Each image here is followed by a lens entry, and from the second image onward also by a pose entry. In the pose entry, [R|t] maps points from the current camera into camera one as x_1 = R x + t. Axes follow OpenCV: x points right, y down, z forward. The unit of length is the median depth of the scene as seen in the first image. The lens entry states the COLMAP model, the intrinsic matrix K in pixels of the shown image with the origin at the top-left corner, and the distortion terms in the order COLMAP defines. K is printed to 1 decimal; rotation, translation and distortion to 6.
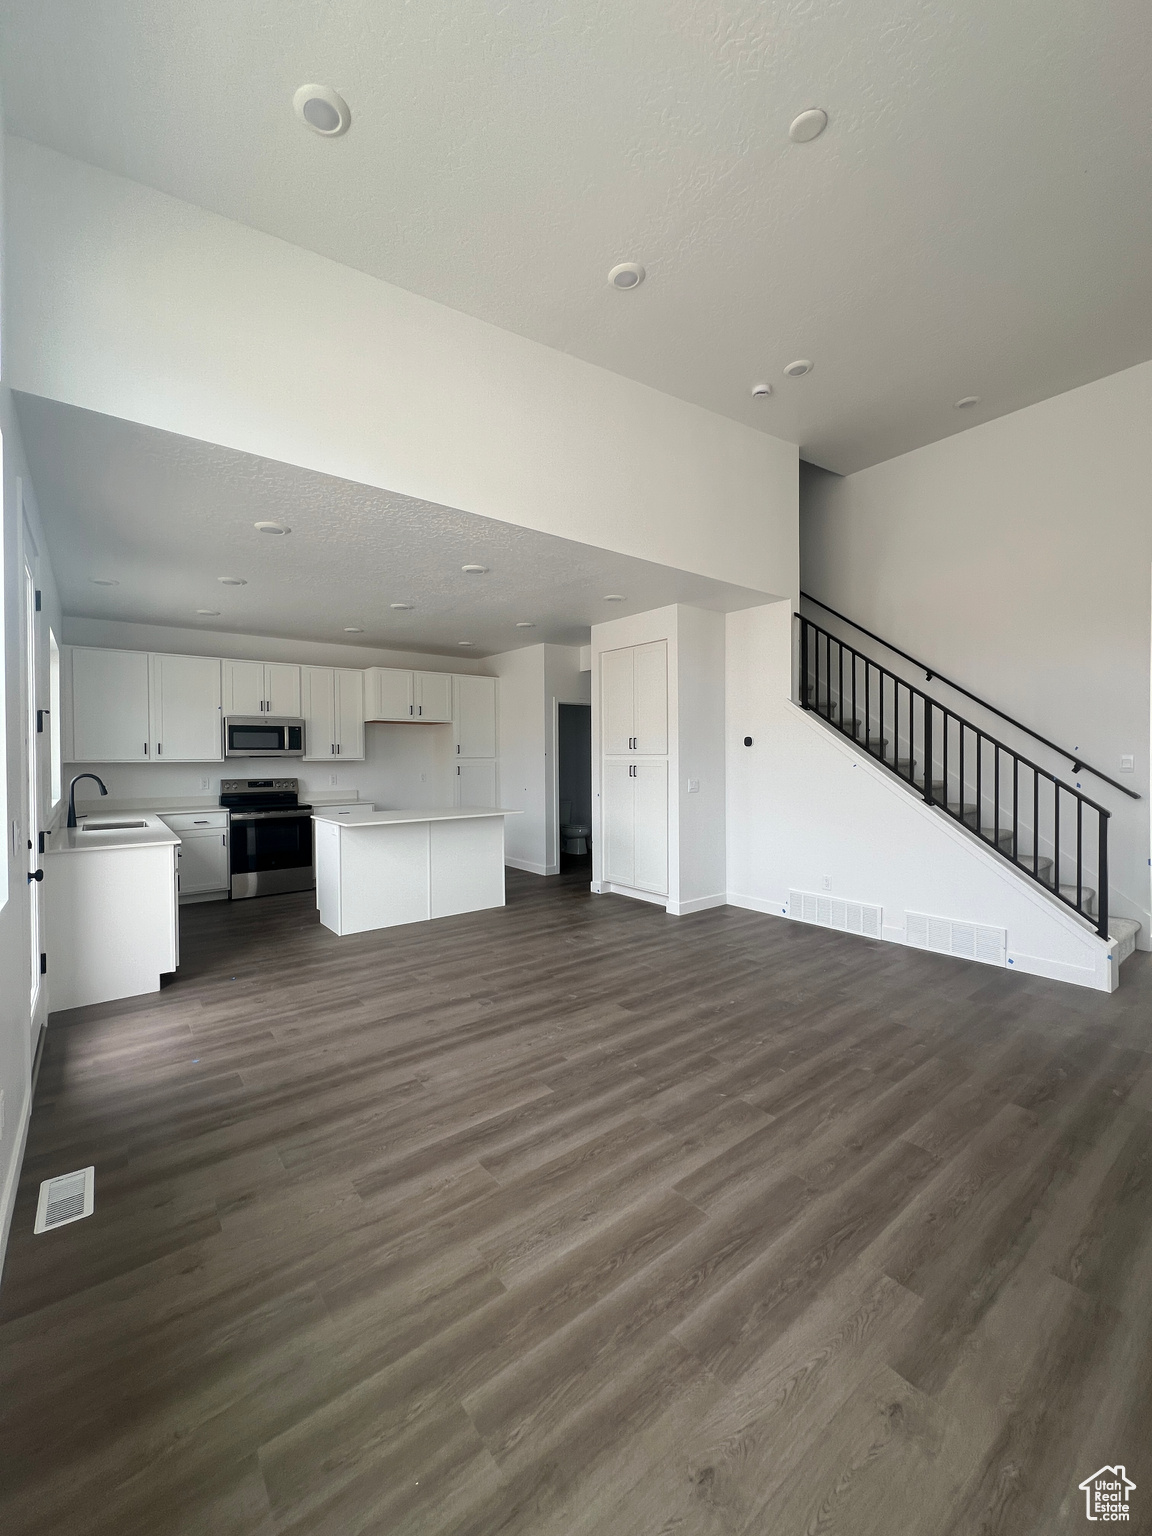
lens RADIAL K [[612.9, 0, 582.0], [0, 612.9, 762.5], [0, 0, 1]] dist [0.001145, 0.000074]
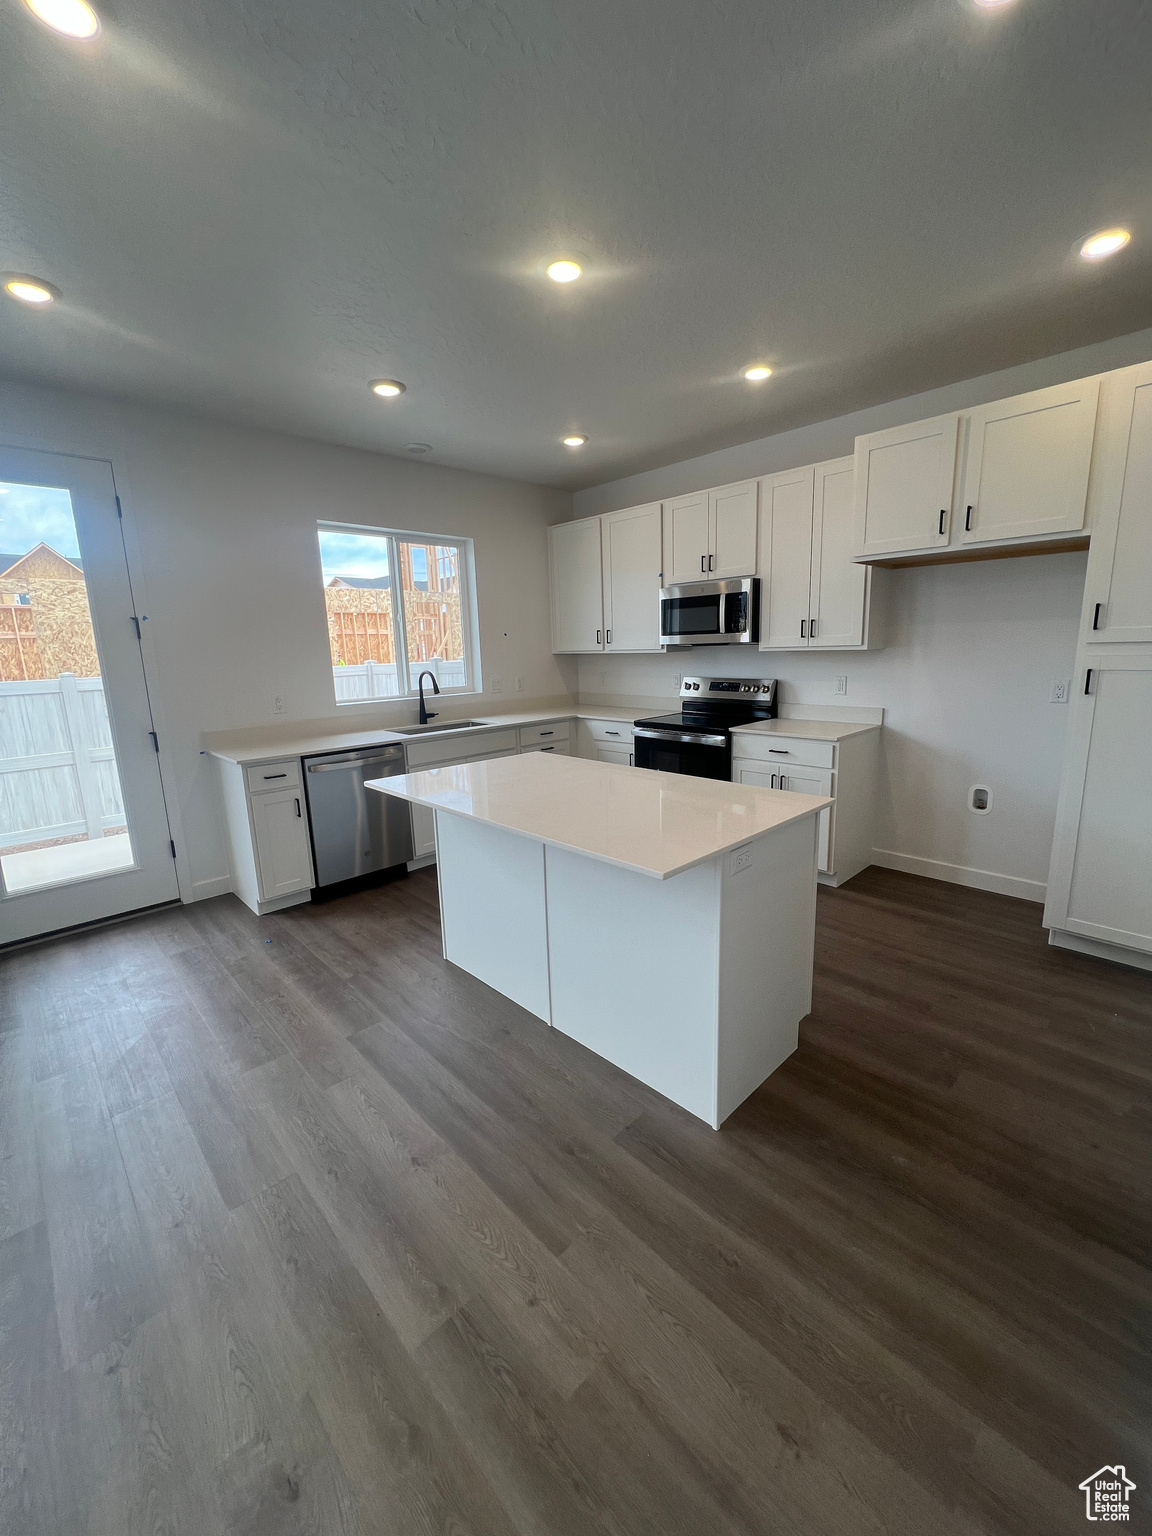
lens RADIAL K [[612.9, 0, 582.0], [0, 612.9, 762.5], [0, 0, 1]] dist [0.001145, 0.000074]
pose [[0.093484, 0.193337, -0.976669, 0.138590], [0.020358, 0.980388, 0.196022, -0.018868], [0.995413, -0.038207, 0.087715, 0.875986]]
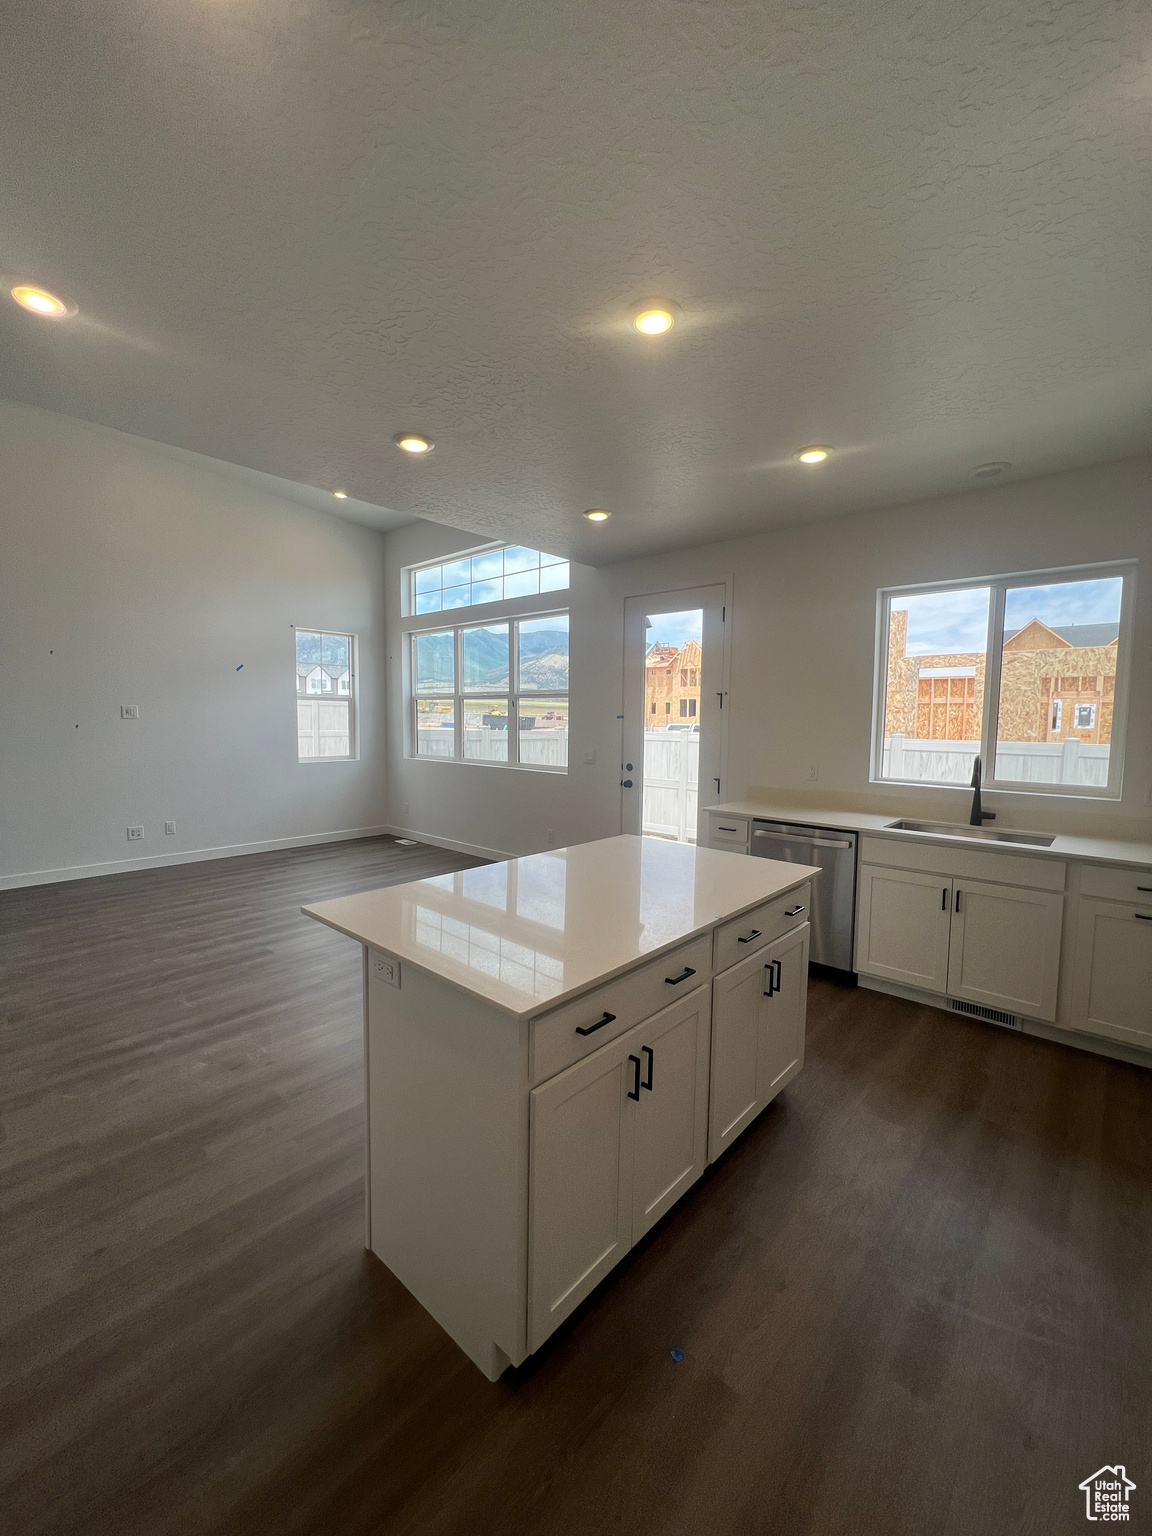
lens RADIAL K [[615.8, 0, 581.3], [0, 615.8, 761.8], [0, 0, 1]] dist [0.025621, 0.000126]
pose [[-0.985621, 0.006686, -0.168840, -0.171738], [-0.007359, 0.996570, 0.082421, -0.024439], [0.168812, 0.082478, -0.982191, 1.248016]]
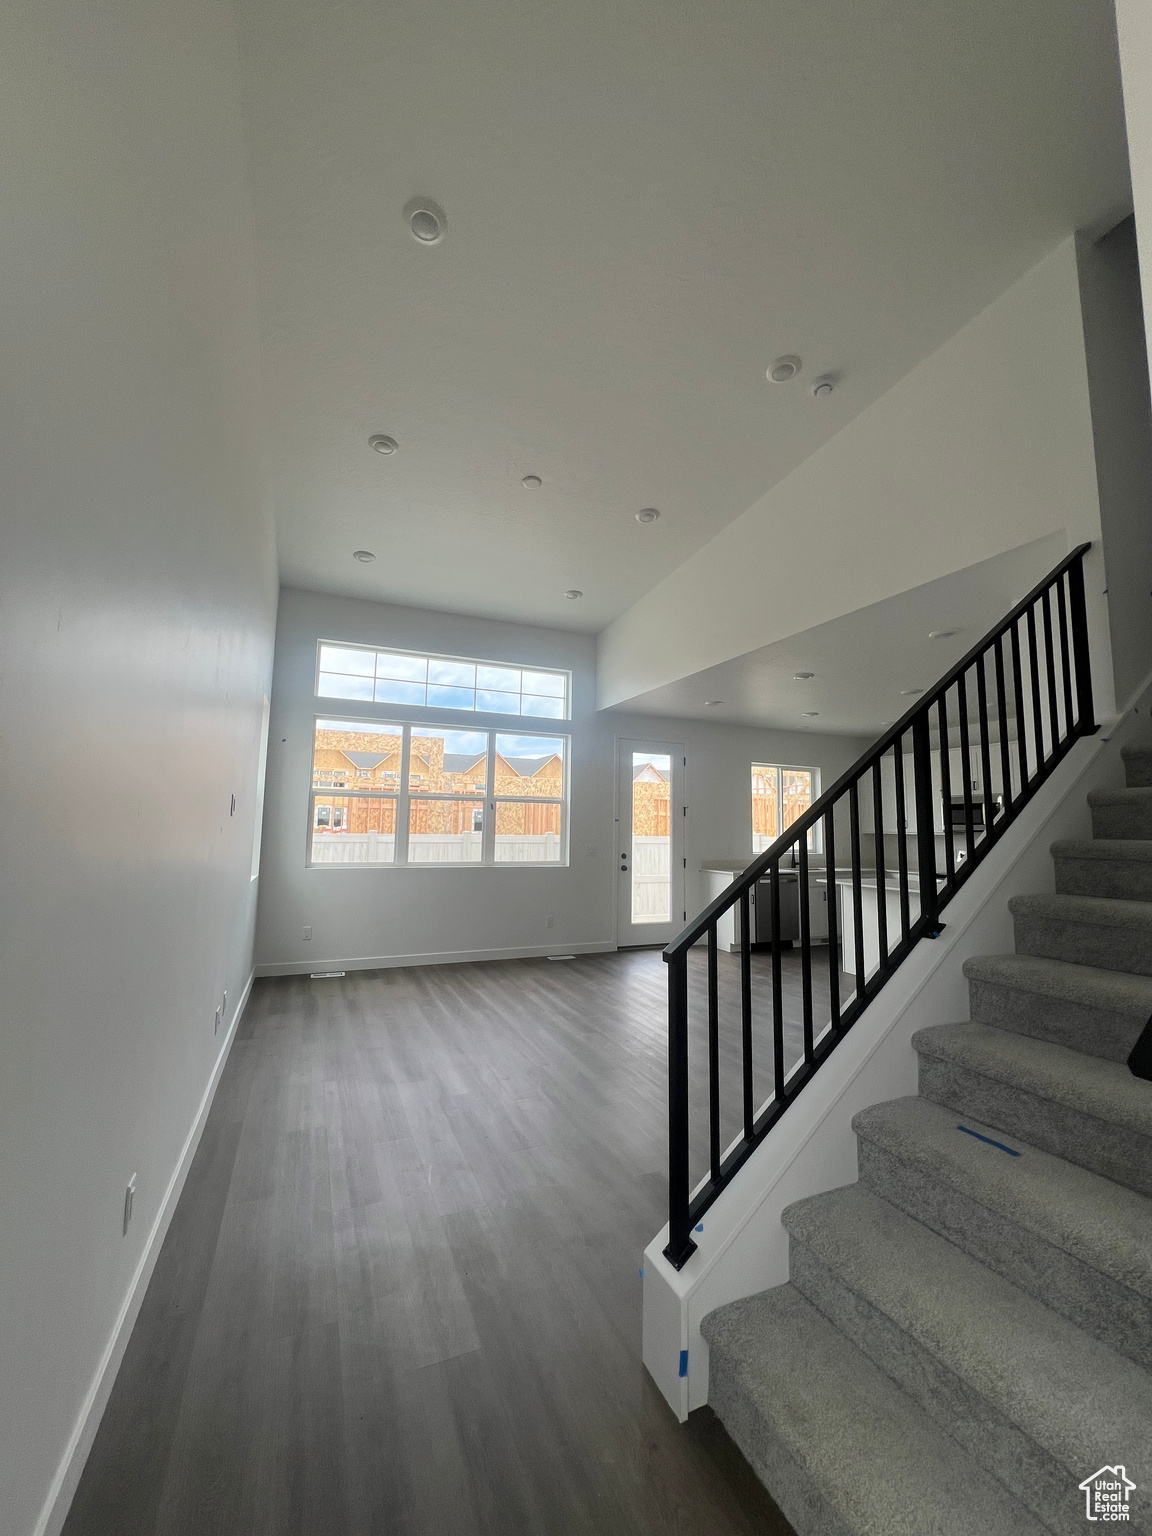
lens RADIAL K [[612.9, 0, 582.0], [0, 612.9, 762.5], [0, 0, 1]] dist [0.001145, 0.000074]
pose [[-0.249548, -0.098378, -0.963352, 0.815359], [-0.018558, 0.995129, -0.096816, -0.012026], [0.968185, -0.006282, -0.250158, 0.642183]]
